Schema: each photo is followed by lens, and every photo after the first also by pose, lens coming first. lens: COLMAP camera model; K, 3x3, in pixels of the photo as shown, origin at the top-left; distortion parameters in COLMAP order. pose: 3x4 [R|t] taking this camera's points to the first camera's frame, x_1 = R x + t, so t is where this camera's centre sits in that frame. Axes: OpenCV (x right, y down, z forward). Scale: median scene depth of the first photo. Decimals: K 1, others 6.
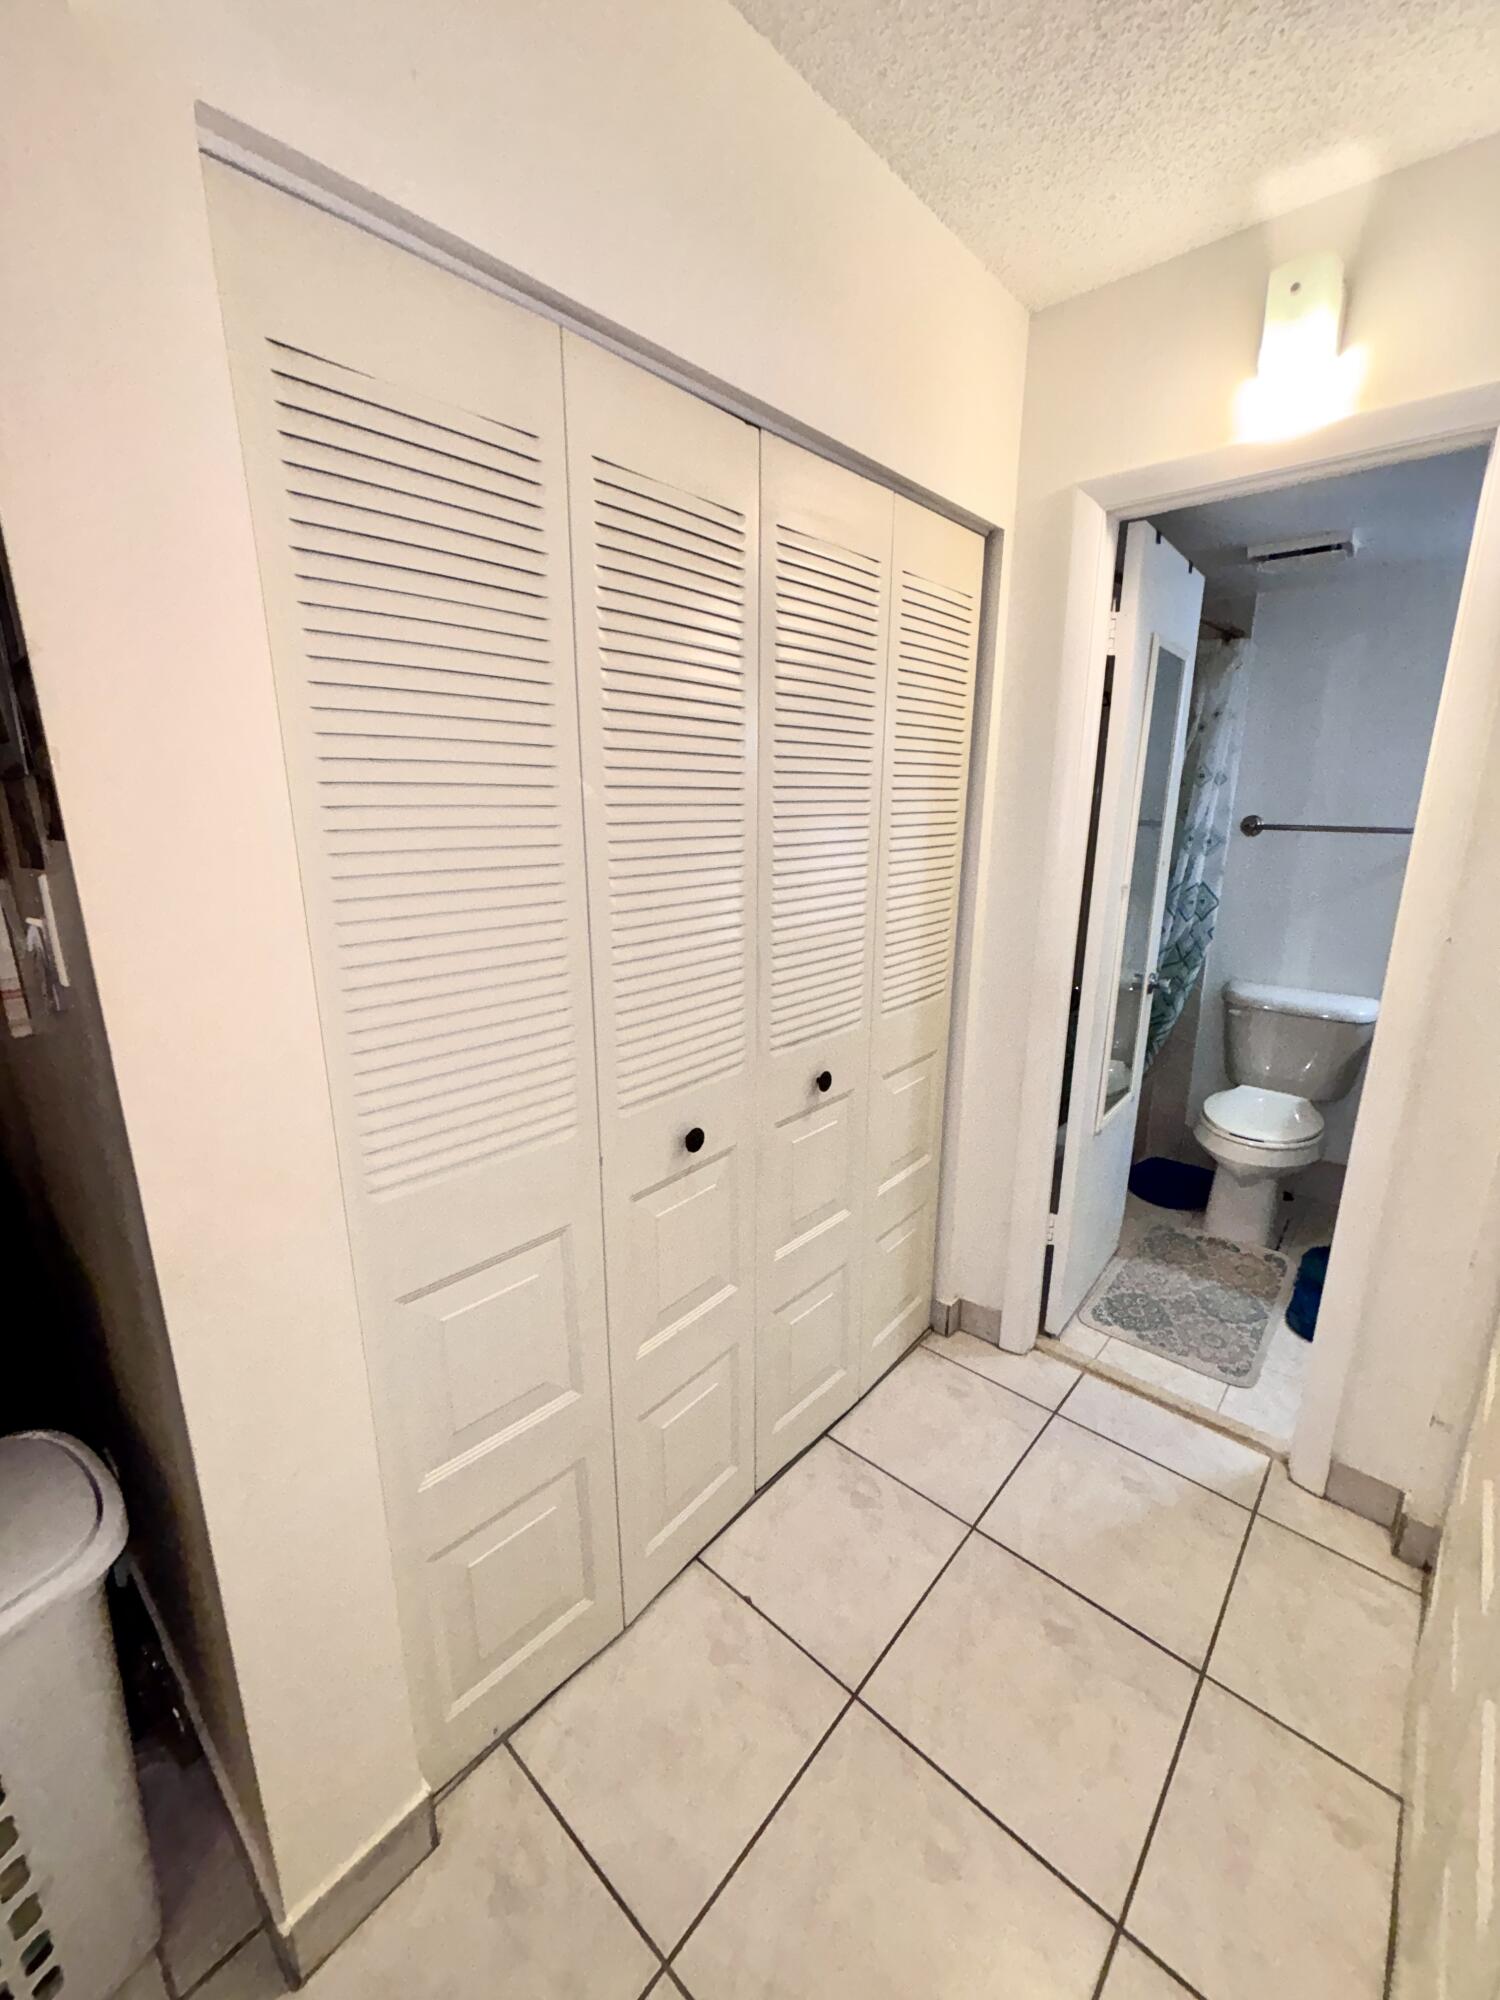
lens RADIAL K [[809.2, 0, 749.2], [0, 809.2, 1002.4], [0, 0, 1]] dist [-0.001675, -0.000294]
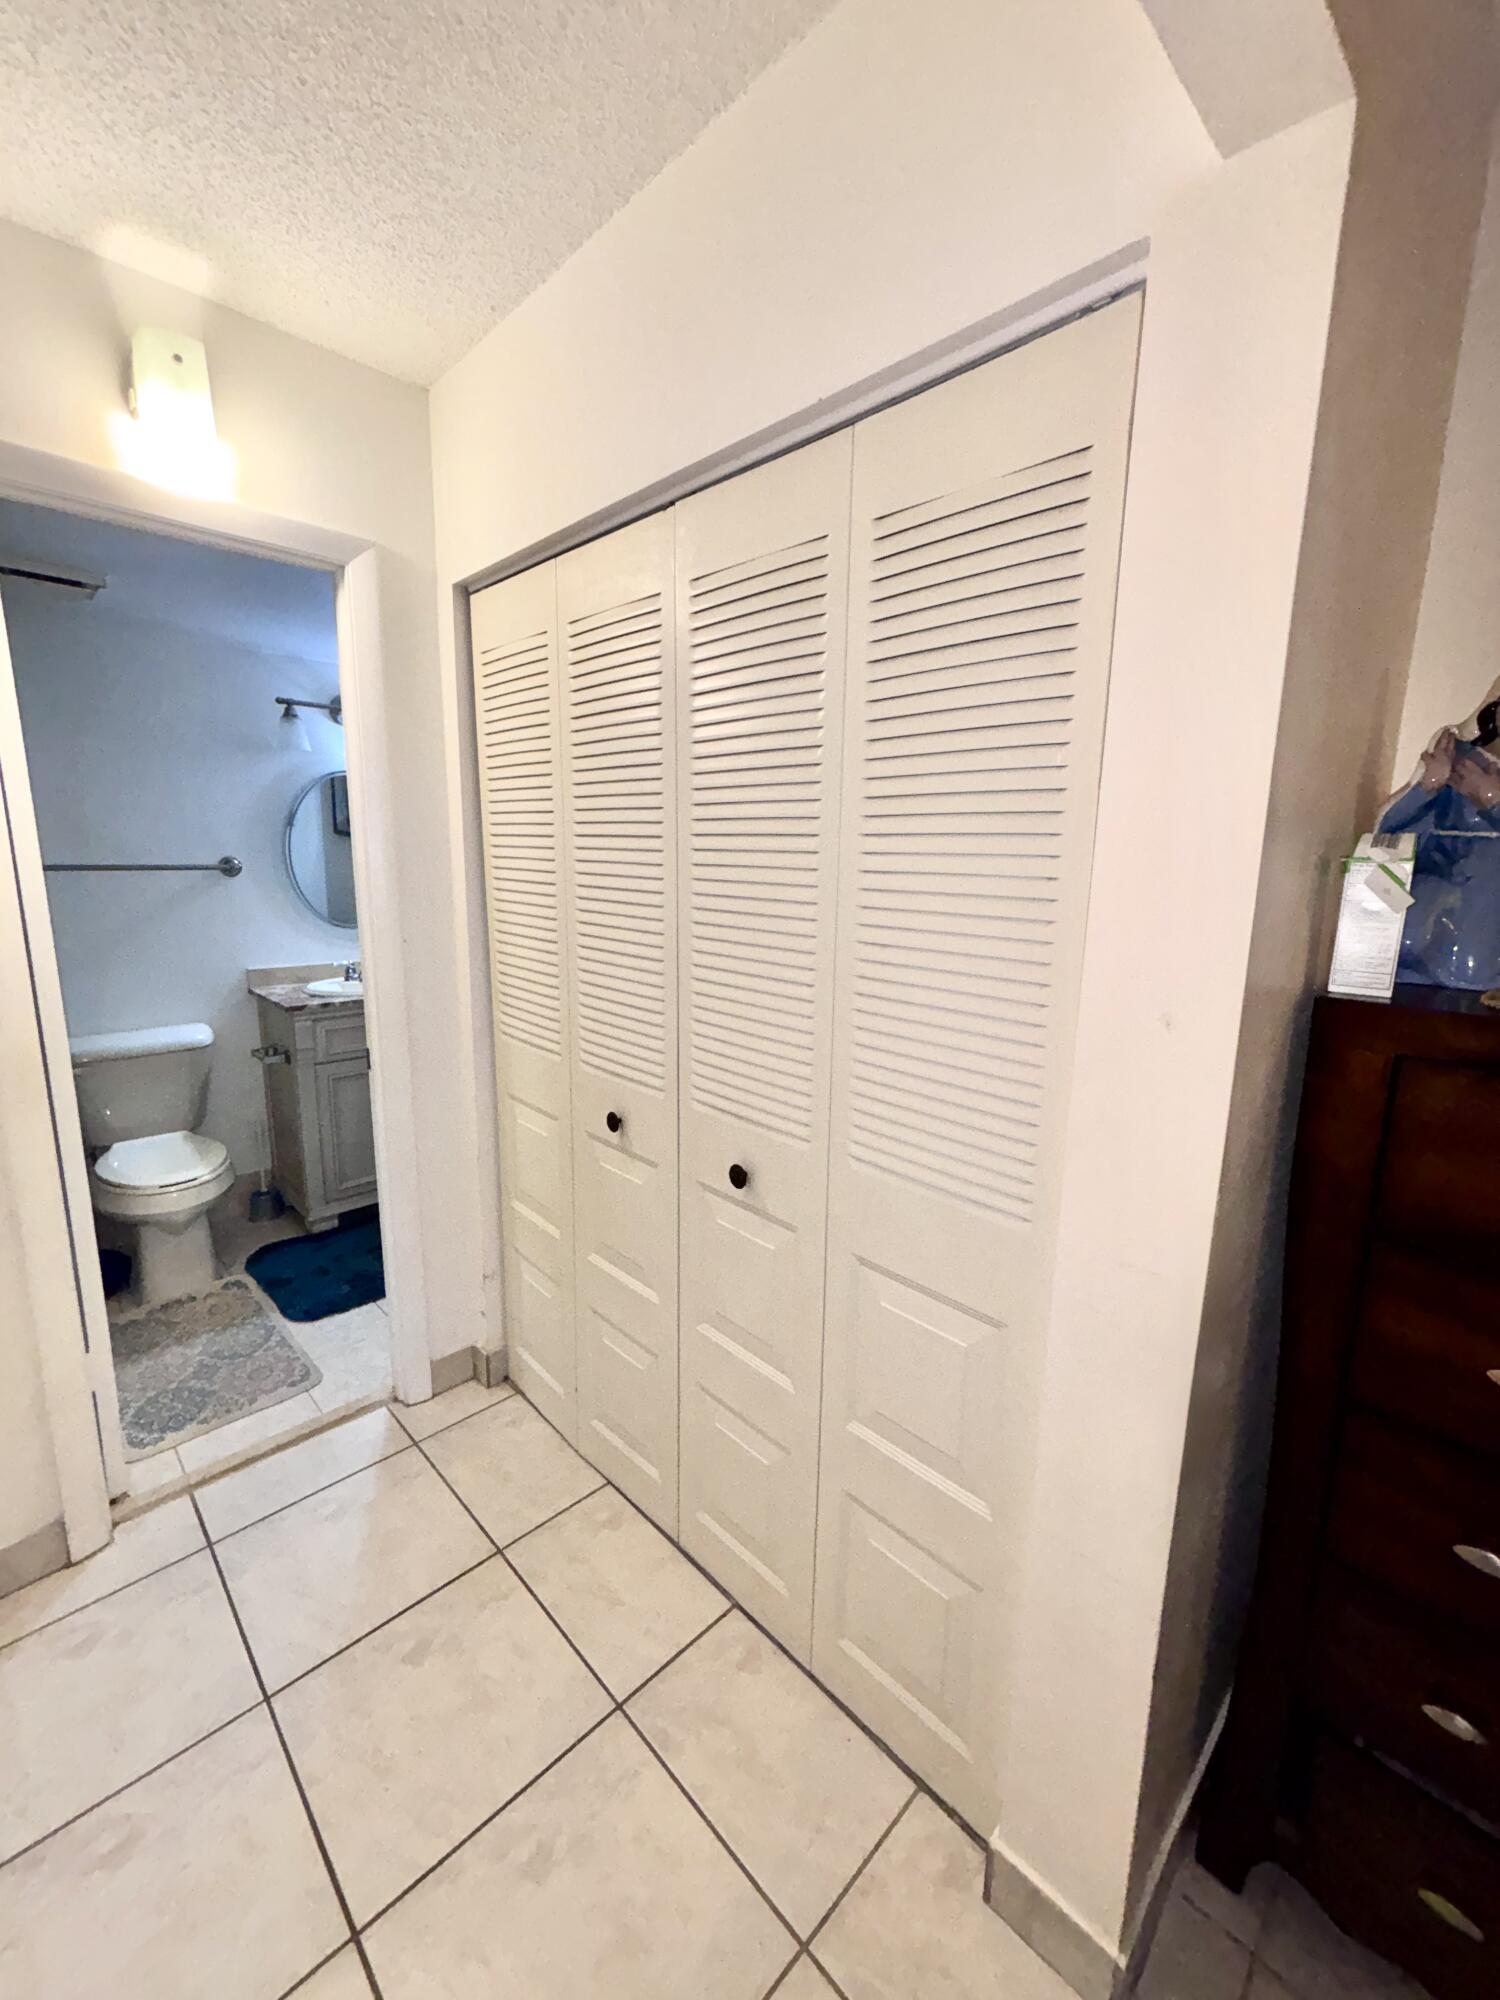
lens RADIAL K [[809.2, 0, 756.1], [0, 809.2, 1003.5], [0, 0, 1]] dist [-0.001675, -0.000294]
pose [[0.067534, -0.188456, 0.979757, -0.286122], [0.235017, 0.957371, 0.167951, -0.045173], [-0.969642, 0.218917, 0.108945, 0.201764]]
